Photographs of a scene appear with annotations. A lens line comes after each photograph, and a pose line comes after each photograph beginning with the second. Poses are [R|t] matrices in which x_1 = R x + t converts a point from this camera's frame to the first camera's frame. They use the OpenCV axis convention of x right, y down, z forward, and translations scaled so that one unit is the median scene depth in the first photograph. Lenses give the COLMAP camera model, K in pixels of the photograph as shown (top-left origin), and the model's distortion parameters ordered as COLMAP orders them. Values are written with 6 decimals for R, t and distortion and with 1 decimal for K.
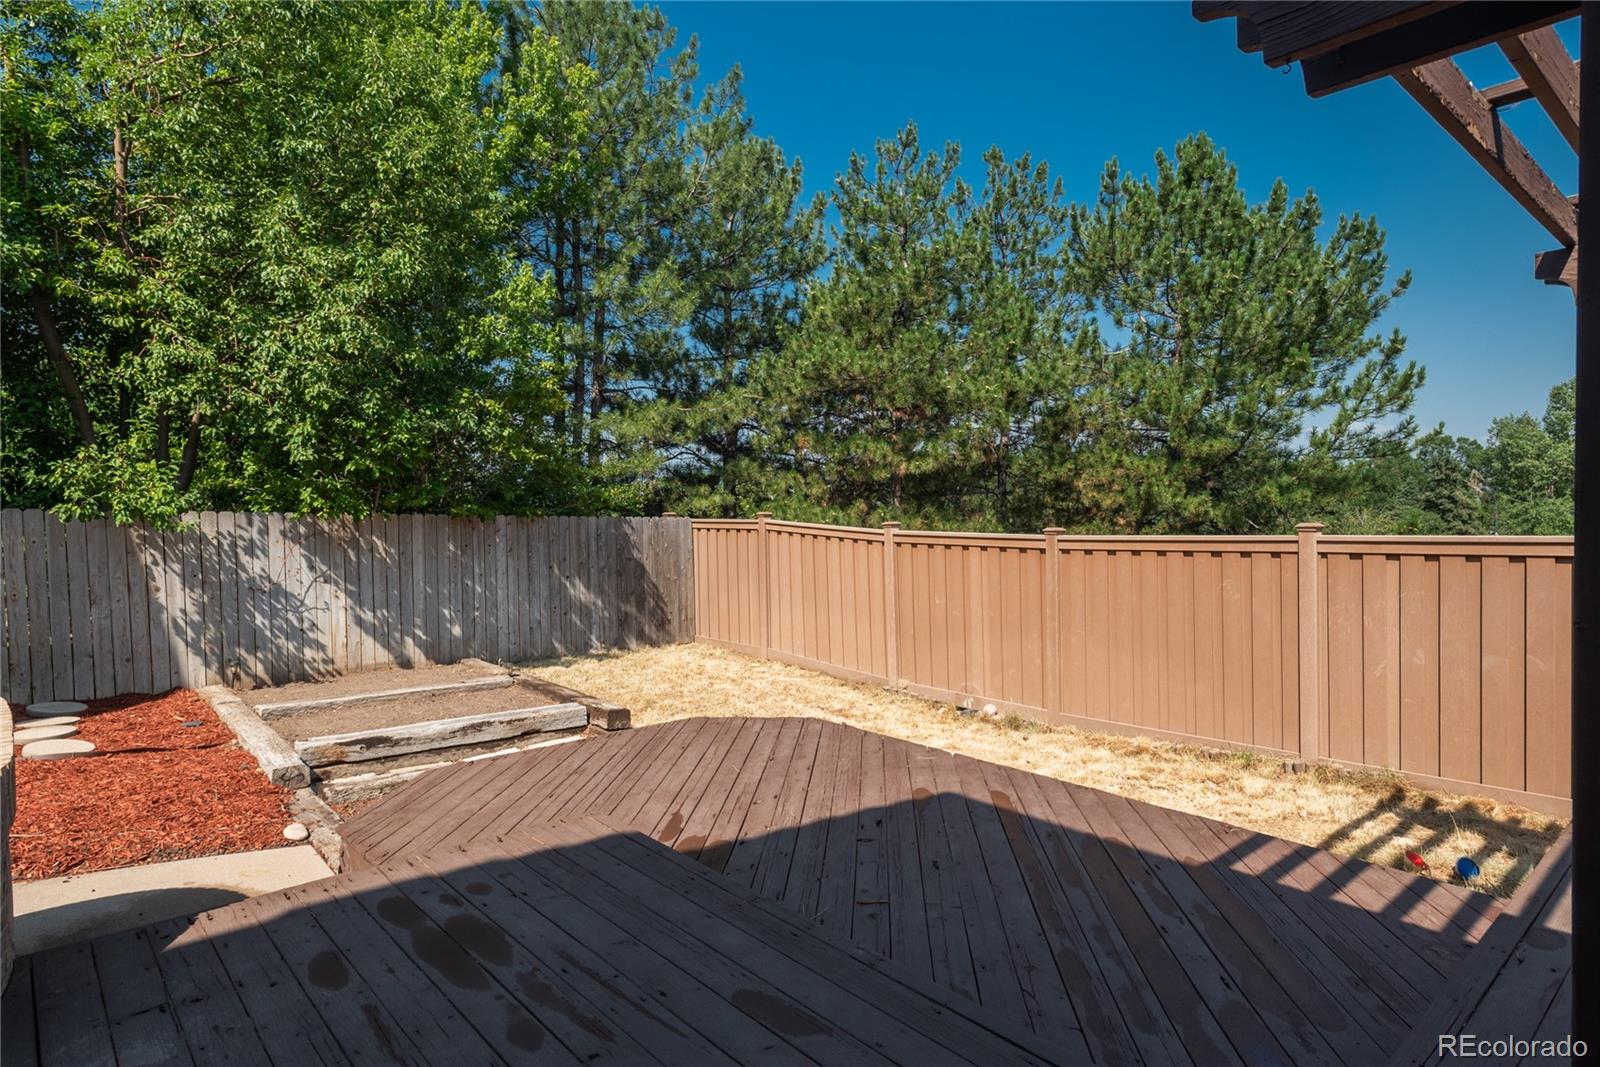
lens RADIAL K [[922.4, 0, 835.9], [0, 922.4, 532.4], [0, 0, 1]] dist [0.005064, 0.001316]
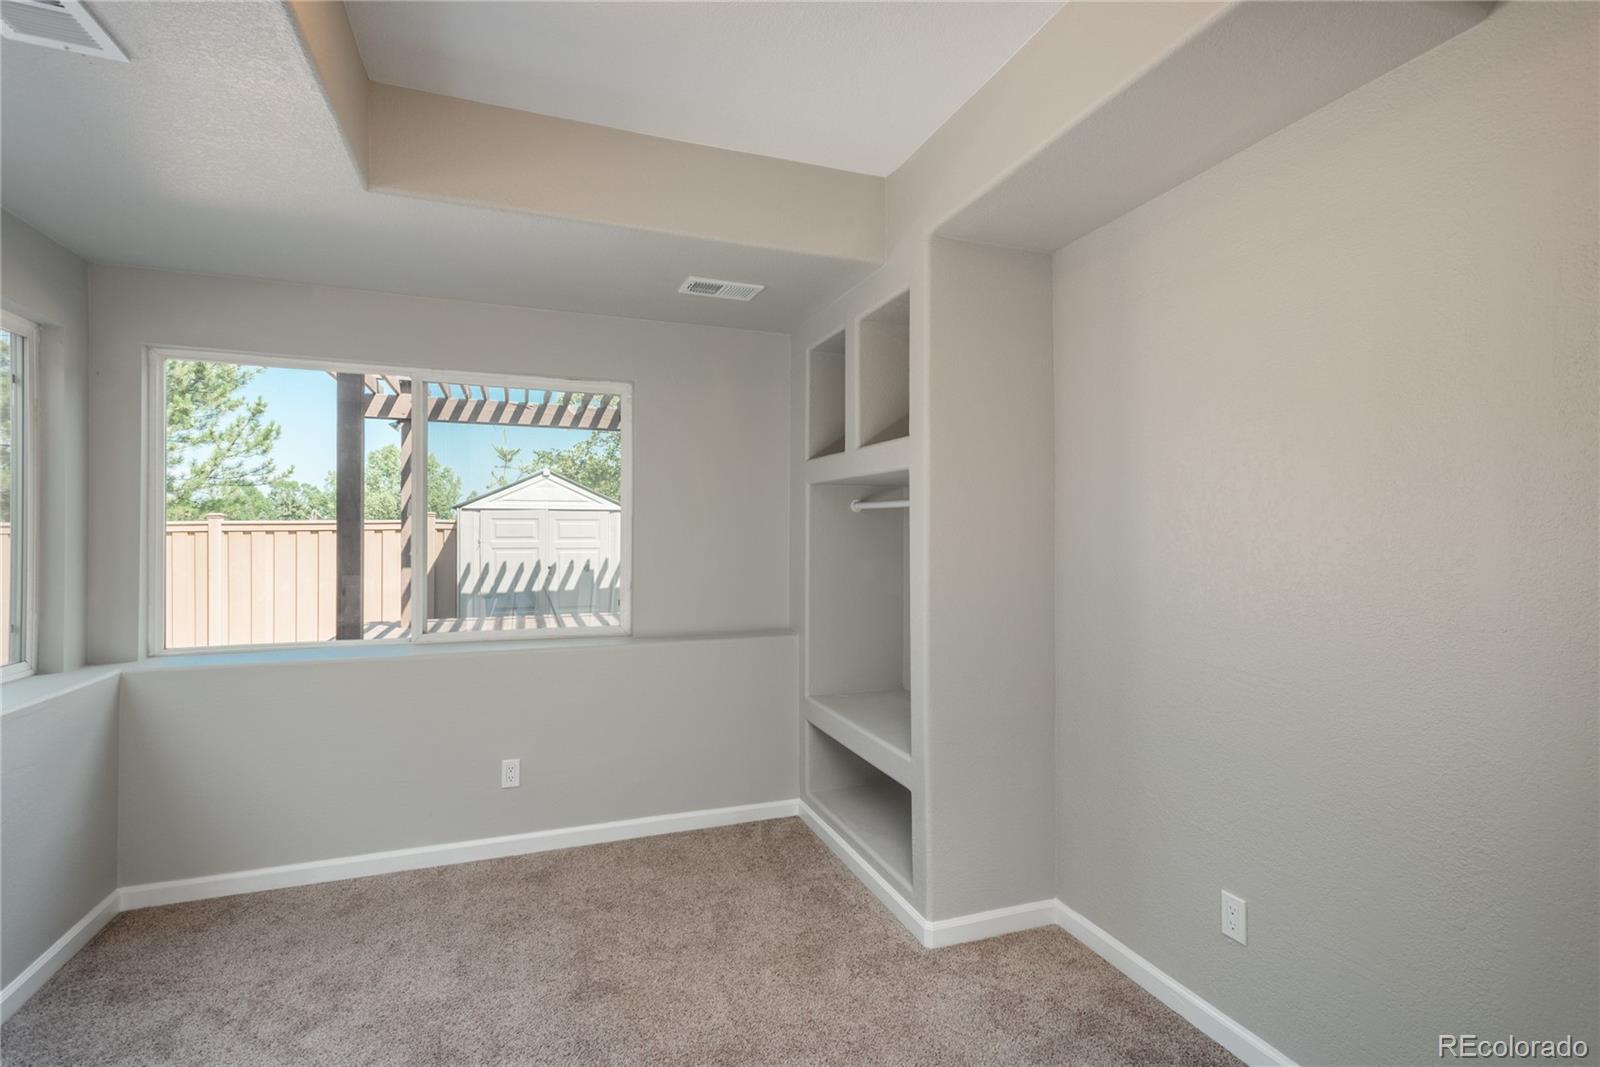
lens RADIAL K [[738.1, 0, 800.0], [0, 738.1, 533.5], [0, 0, 1]] dist [-0.000197, -0.001038]
pose [[0.375584, 0.013132, 0.926695, -0.118516], [0.019038, 0.999579, -0.021881, 0.028516], [-0.926593, 0.025860, 0.375176, -0.171718]]
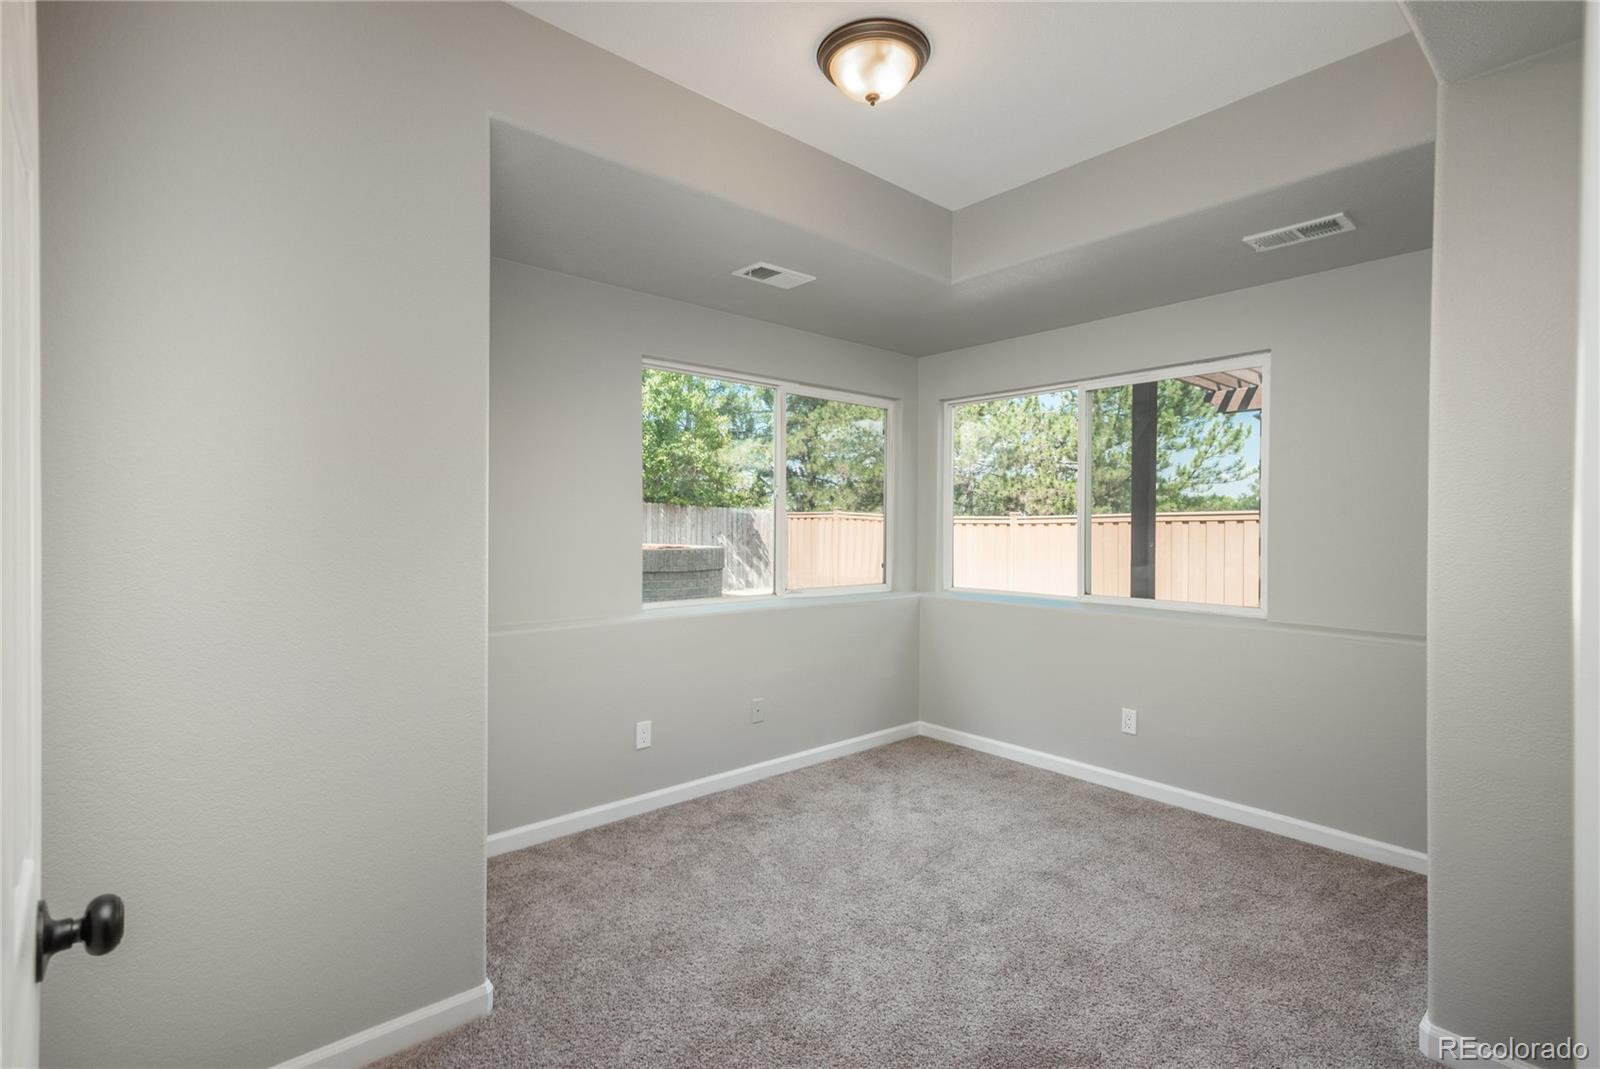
lens RADIAL K [[738.1, 0, 800.0], [0, 738.1, 534.5], [0, 0, 1]] dist [-0.000197, -0.001038]
pose [[0.999386, 0.017661, -0.030262, -0.071823], [-0.018107, 0.999730, -0.014535, 0.033349], [0.029997, 0.015074, 0.999436, -0.237196]]
